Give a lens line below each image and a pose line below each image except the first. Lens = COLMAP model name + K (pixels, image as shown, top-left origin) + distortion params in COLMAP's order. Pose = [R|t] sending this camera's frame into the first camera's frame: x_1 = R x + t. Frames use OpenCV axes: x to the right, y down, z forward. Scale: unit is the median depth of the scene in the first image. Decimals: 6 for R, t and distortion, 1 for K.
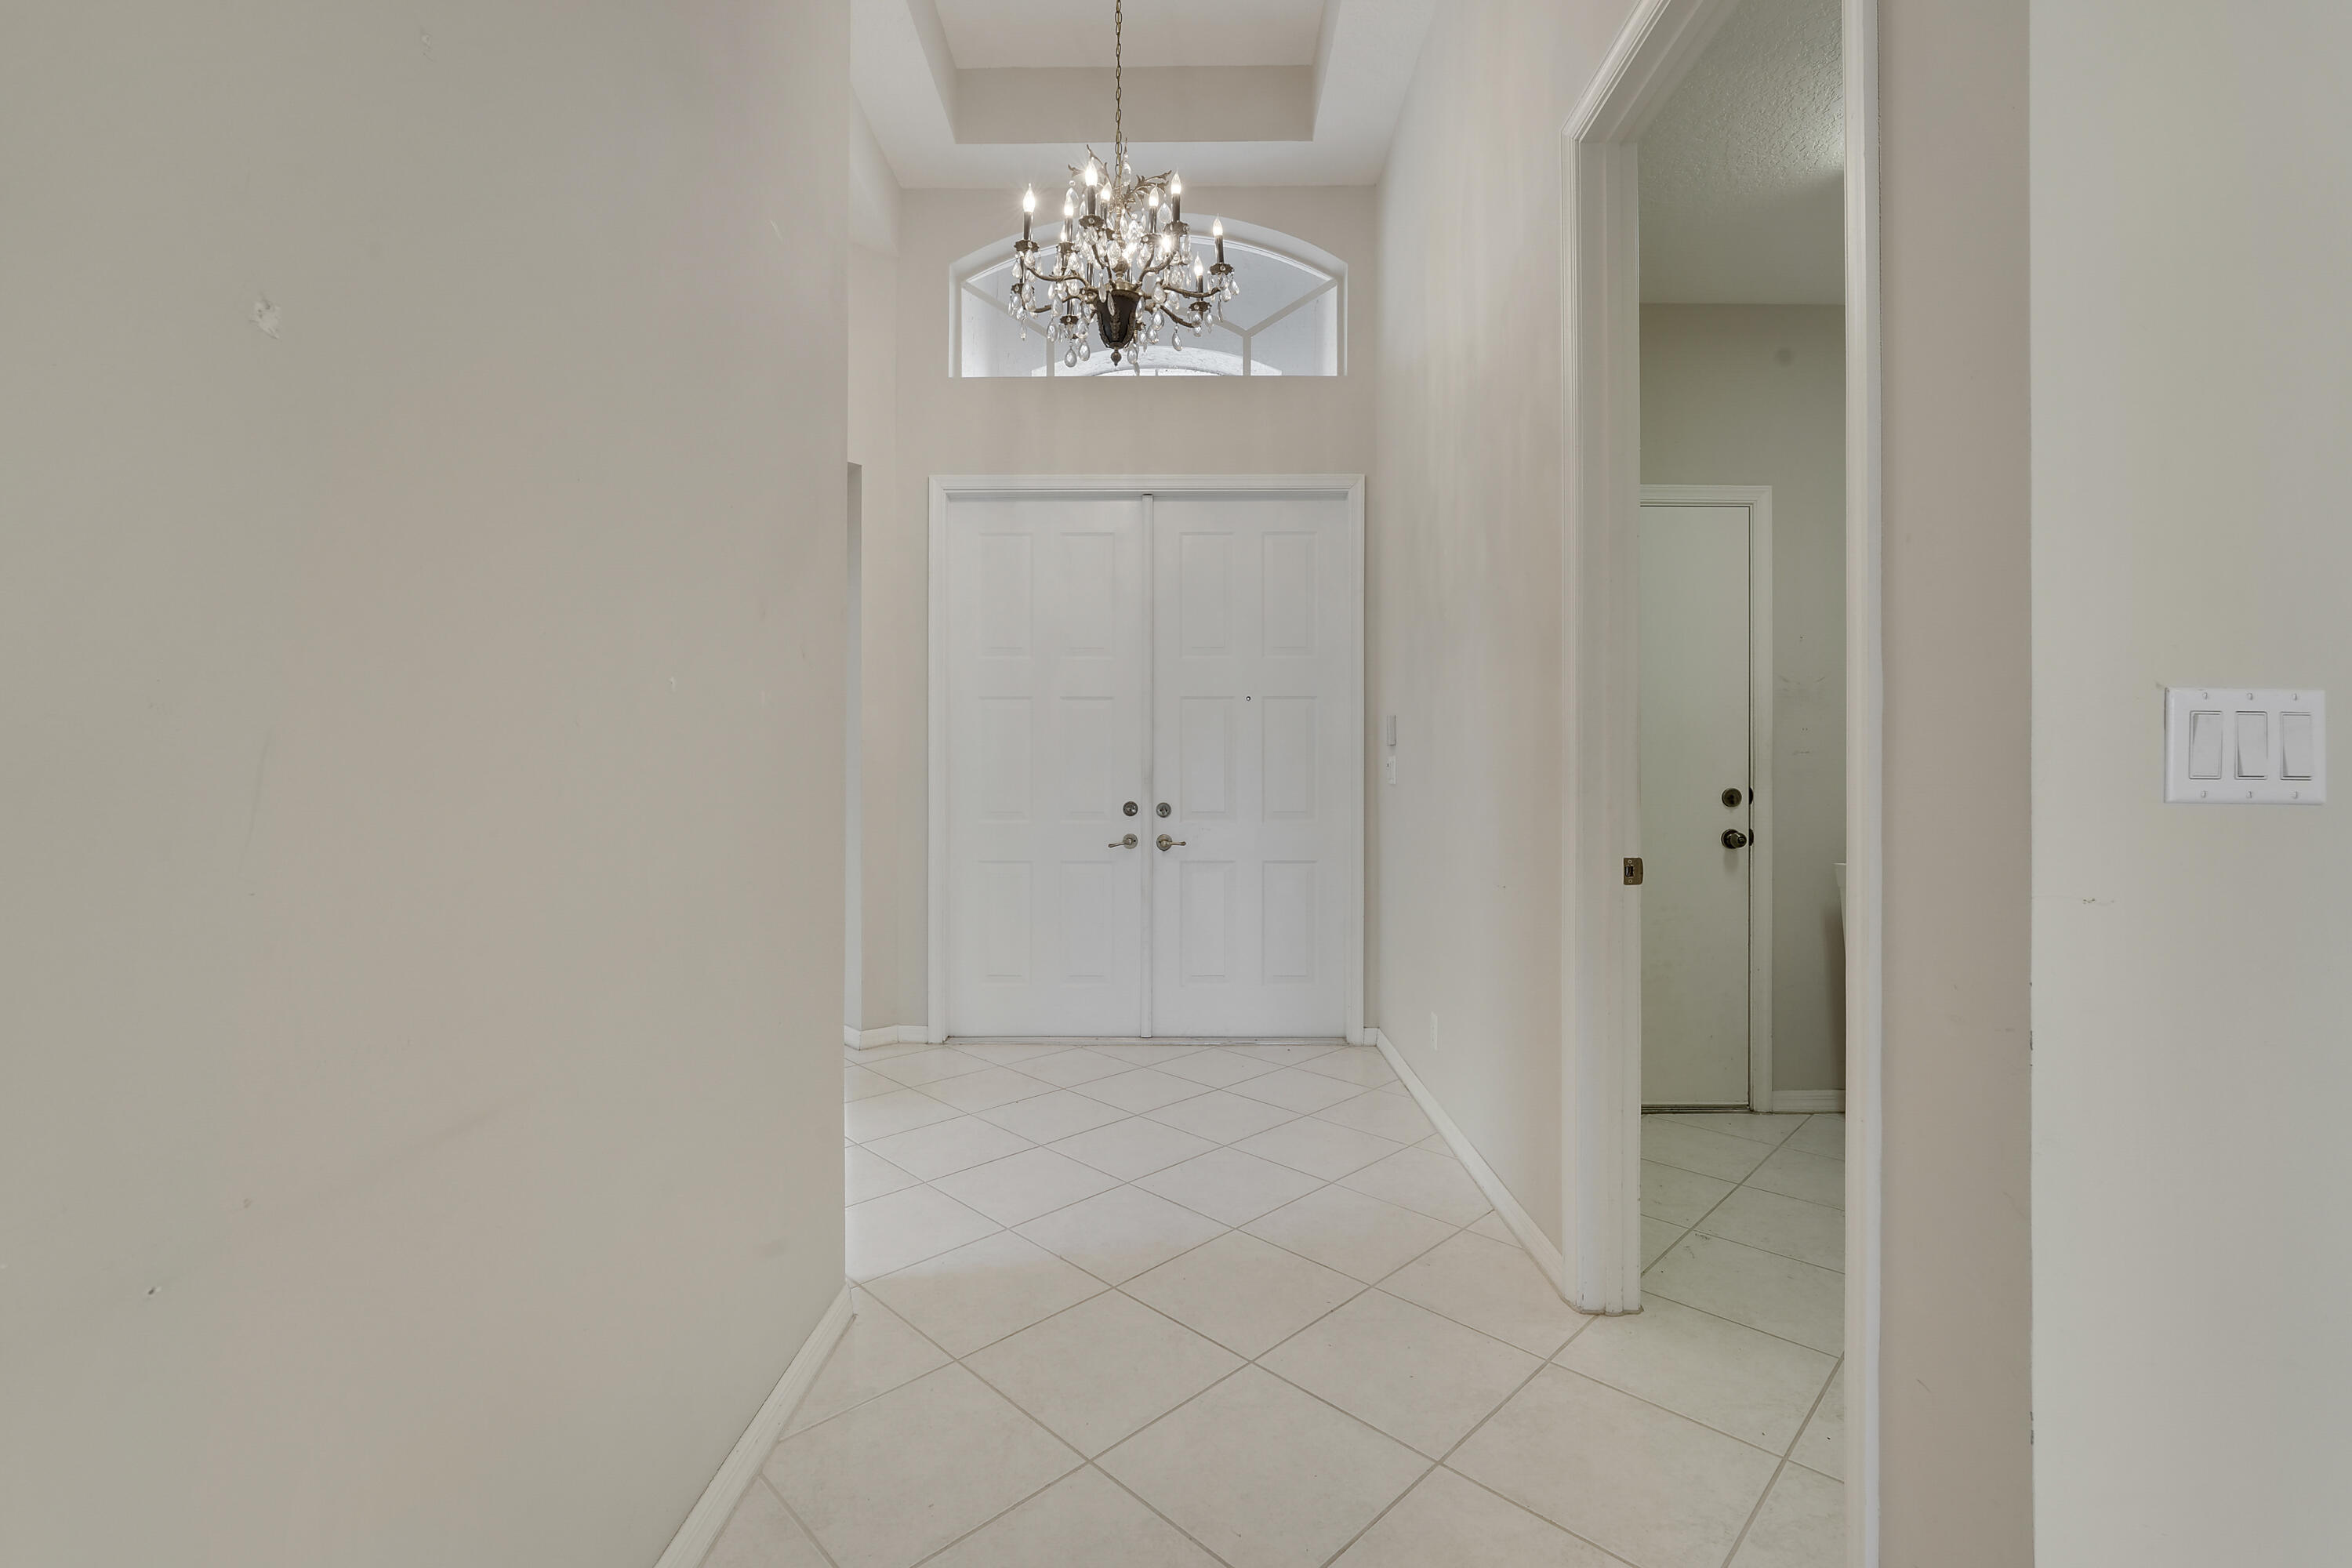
lens RADIAL K [[1058.7, 0, 1171.4], [0, 1058.7, 777.7], [0, 0, 1]] dist [-0.015571, -0.000066]
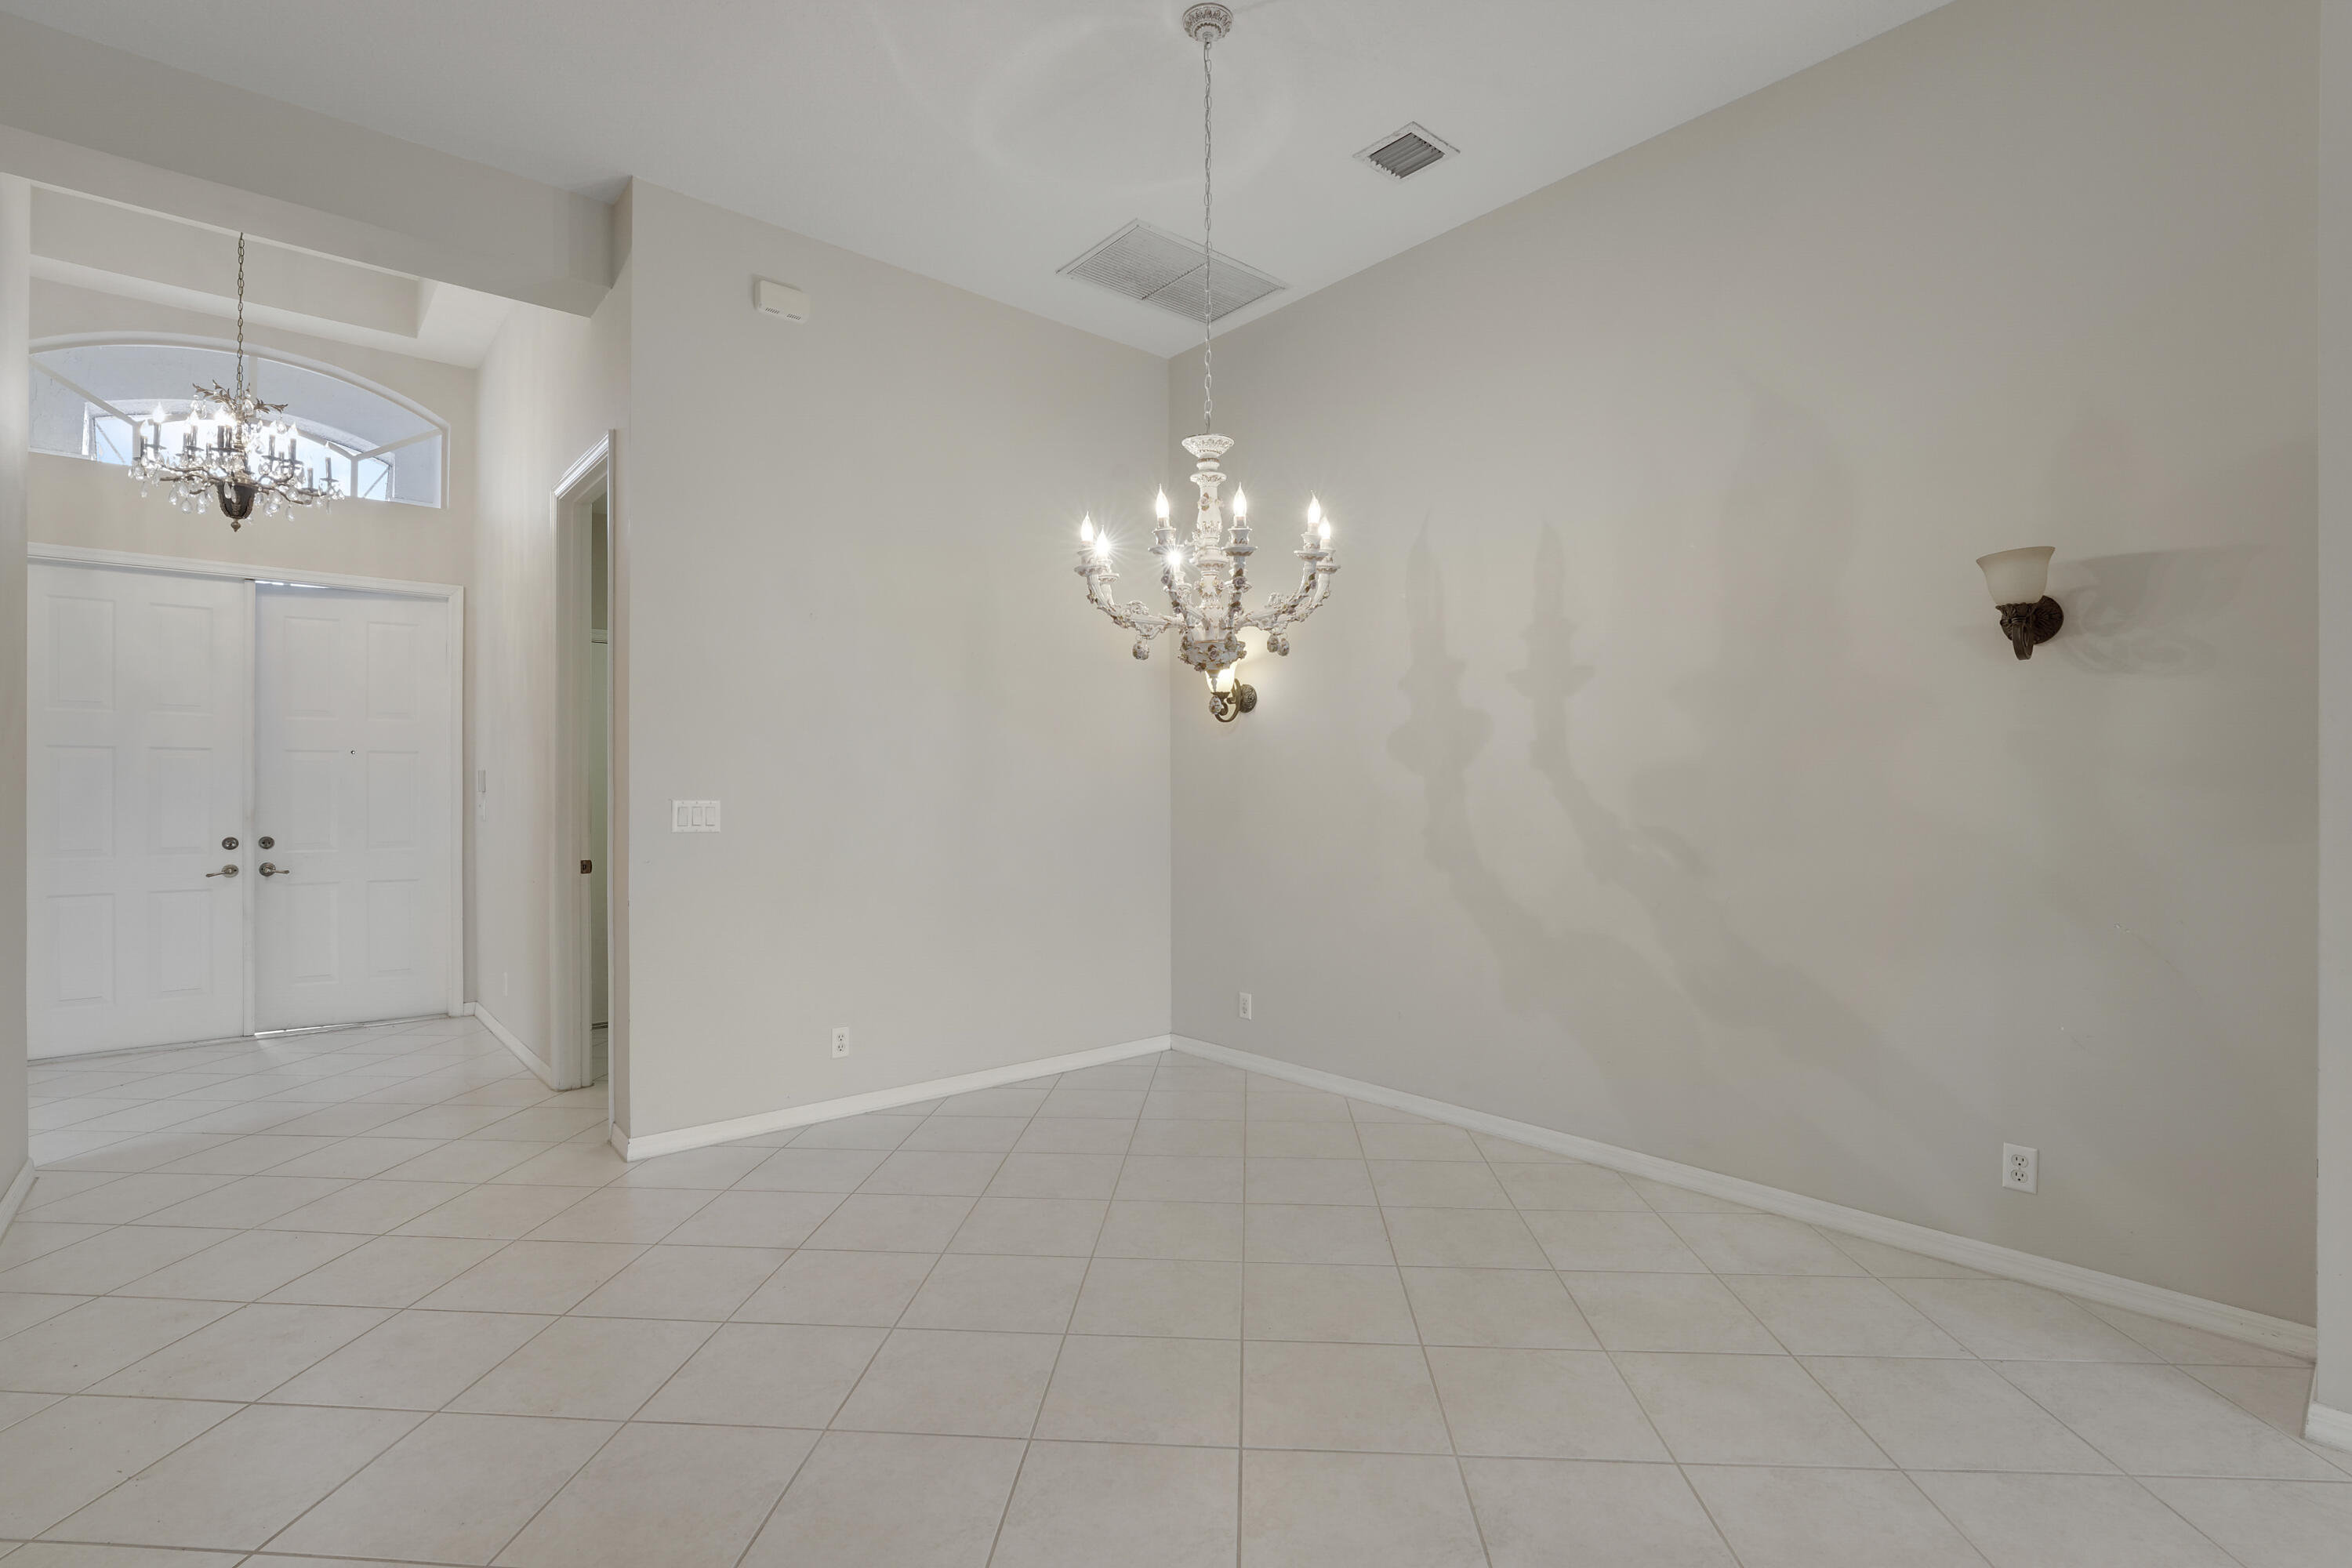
lens RADIAL K [[1058.7, 0, 1171.4], [0, 1058.7, 777.7], [0, 0, 1]] dist [-0.015571, -0.000066]
pose [[0.747737, 0.002325, 0.663990, -0.029186], [0.007330, 0.999904, -0.011756, -0.023059], [-0.663954, 0.013658, 0.747649, -0.584010]]
